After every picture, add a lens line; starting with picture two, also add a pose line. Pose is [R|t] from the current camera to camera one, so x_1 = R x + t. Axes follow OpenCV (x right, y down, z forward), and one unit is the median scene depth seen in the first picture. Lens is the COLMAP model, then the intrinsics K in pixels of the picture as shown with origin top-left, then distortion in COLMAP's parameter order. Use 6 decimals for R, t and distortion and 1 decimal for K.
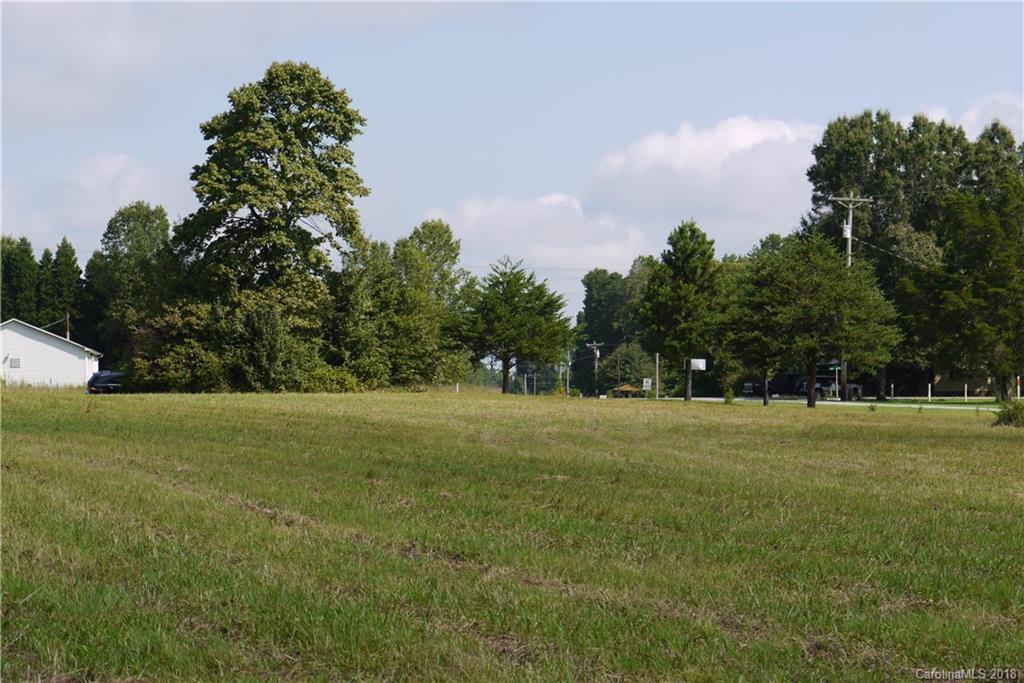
lens RADIAL K [[2659.5, 0, 512.0], [0, 2659.5, 341.5], [0, 0, 1]] dist [-0.029366, -0.333716]
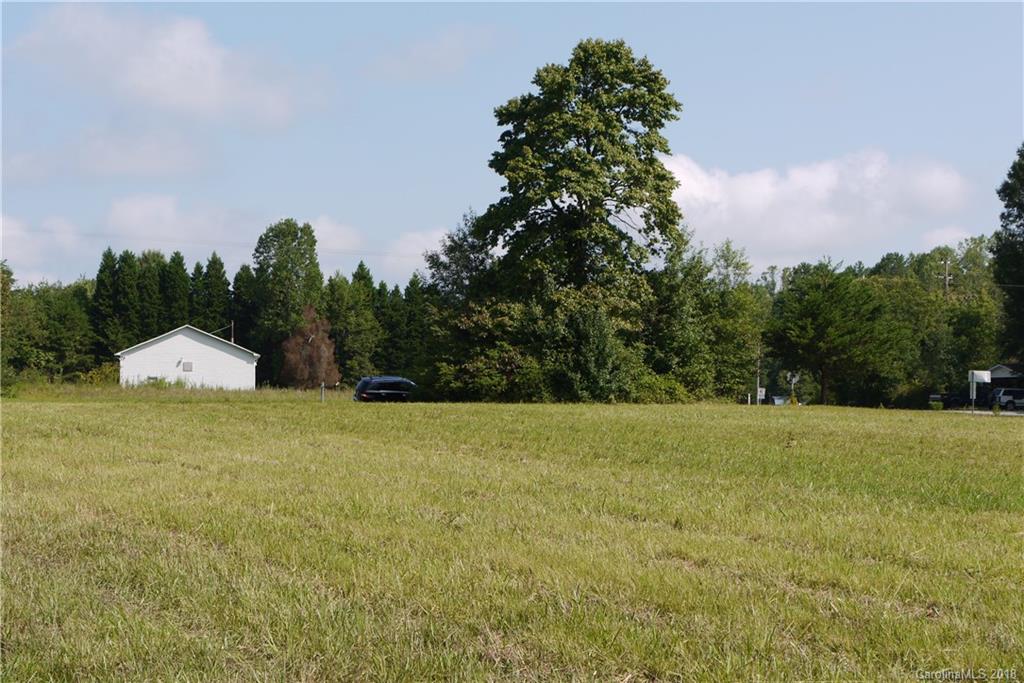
lens RADIAL K [[2033.8, 0, 512.0], [0, 2033.8, 341.5], [0, 0, 1]] dist [-0.108023, -0.065734]
pose [[0.999411, 0.012348, 0.032022, -0.138402], [-0.012123, 0.999900, -0.007214, 0.003829], [-0.032107, 0.006822, 0.999461, 0.313673]]
